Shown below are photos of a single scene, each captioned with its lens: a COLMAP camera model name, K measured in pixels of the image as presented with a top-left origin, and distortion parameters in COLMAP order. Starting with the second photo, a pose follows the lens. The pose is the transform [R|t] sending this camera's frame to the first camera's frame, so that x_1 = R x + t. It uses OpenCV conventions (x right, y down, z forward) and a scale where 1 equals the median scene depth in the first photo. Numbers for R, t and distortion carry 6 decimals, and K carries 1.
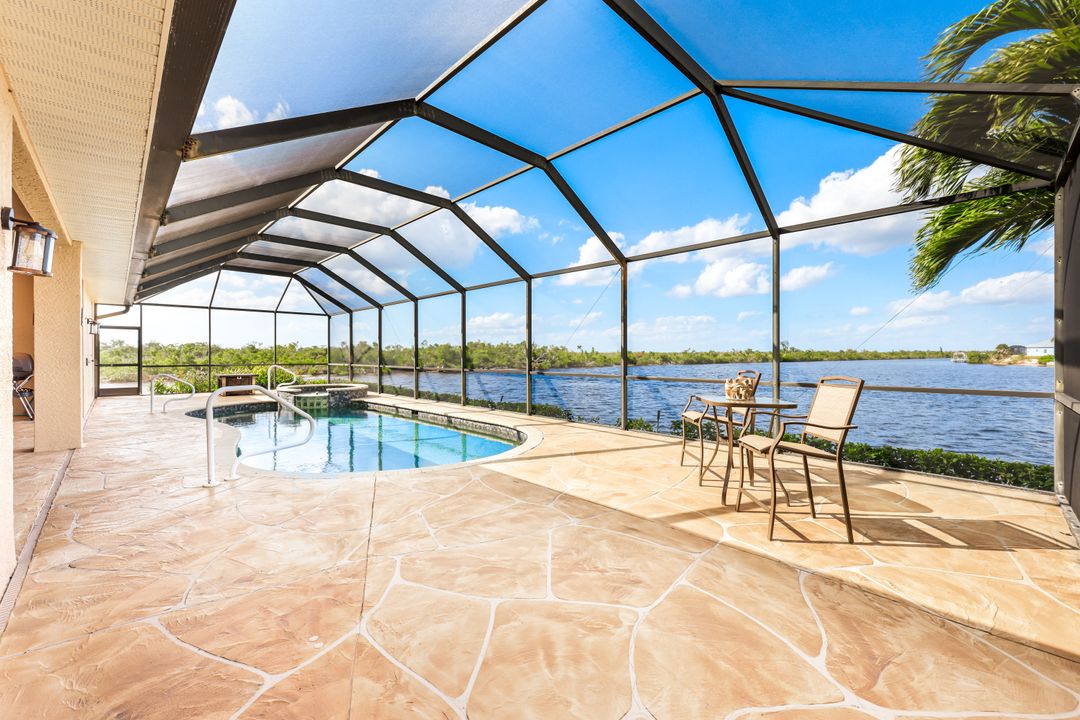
lens RADIAL K [[439.7, 0, 540.0], [0, 439.7, 360.0], [0, 0, 1]] dist [-0.001646, 0.000114]
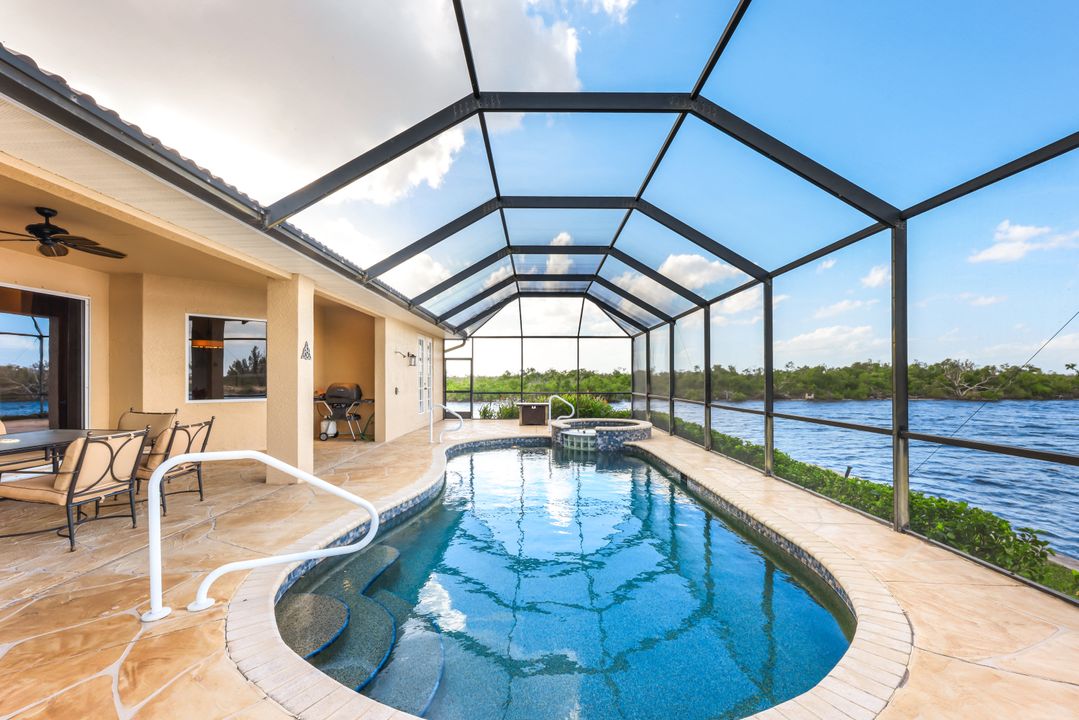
lens RADIAL K [[456.0, 0, 538.6], [0, 456.0, 376.6], [0, 0, 1]] dist [-0.000771, 0.000037]
pose [[0.715801, -0.004743, -0.698289, 0.025399], [-0.006704, 0.999884, -0.013663, -0.014335], [0.698272, 0.014461, 0.715686, 0.313802]]
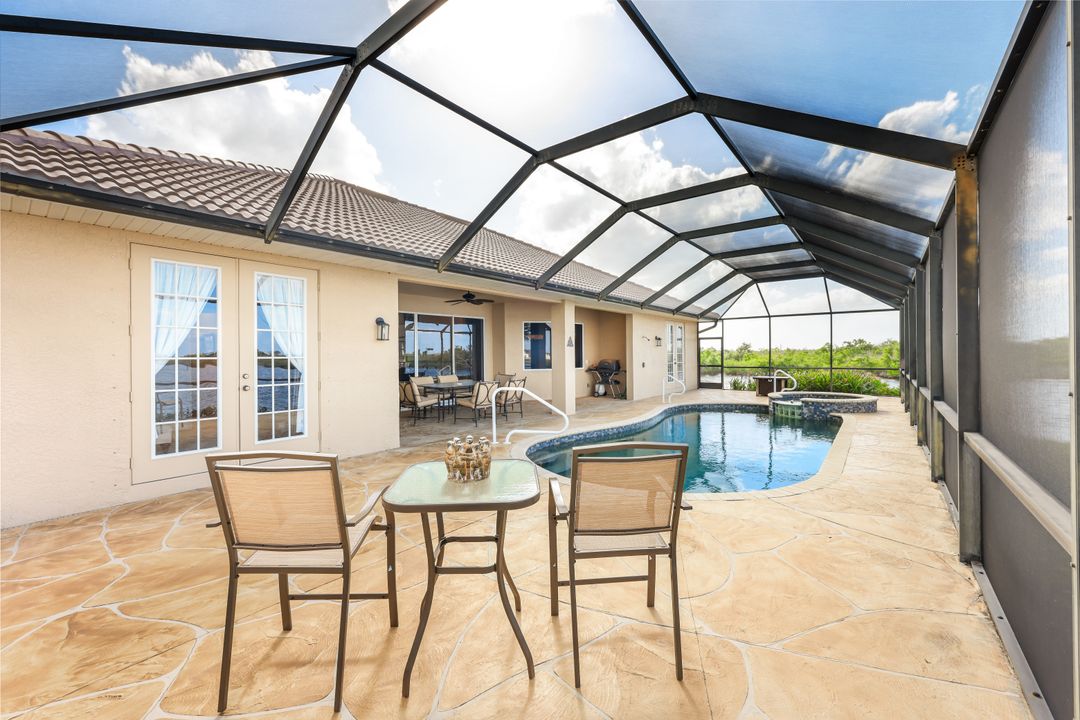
lens RADIAL K [[433.7, 0, 539.3], [0, 433.7, 357.4], [0, 0, 1]] dist [-0.001905, 0.000053]
pose [[0.119621, 0.004552, -0.992809, 0.332652], [-0.001666, 0.999989, 0.004384, -0.021401], [0.992818, 0.001130, 0.119628, 0.333586]]
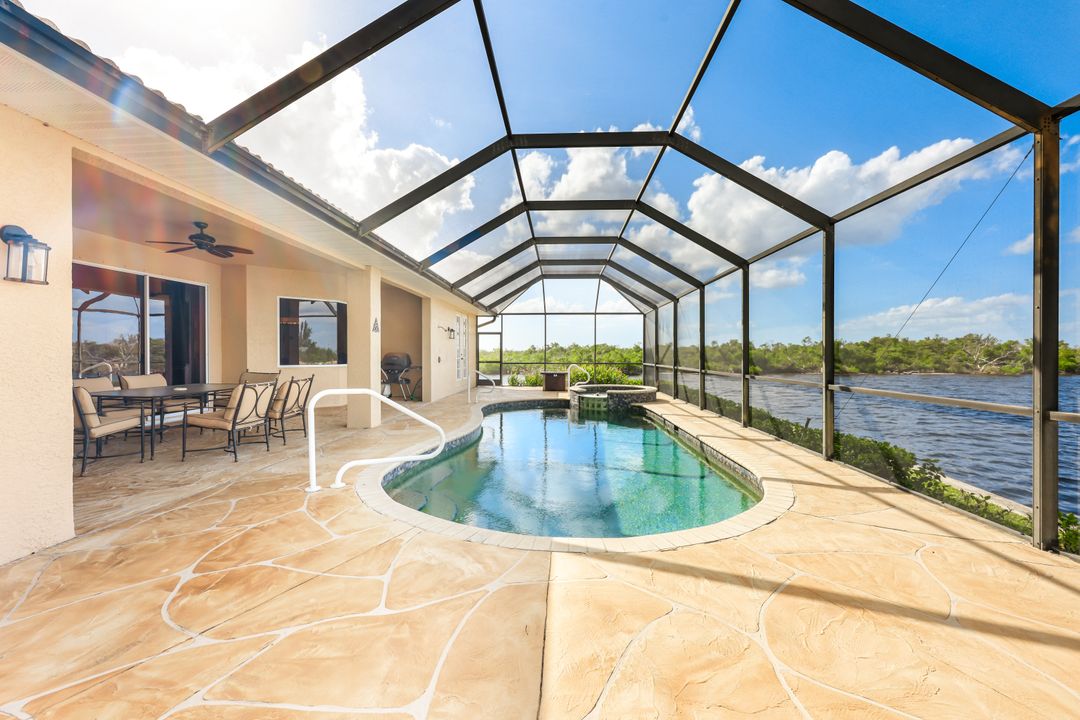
lens RADIAL K [[436.0, 0, 538.7], [0, 436.0, 356.5], [0, 0, 1]] dist [-0.001732, -0.000210]
pose [[0.676538, 0.004299, -0.736395, 0.103332], [-0.008229, 0.999965, -0.001722, -0.004649], [0.736362, 0.007225, 0.676550, 0.244888]]
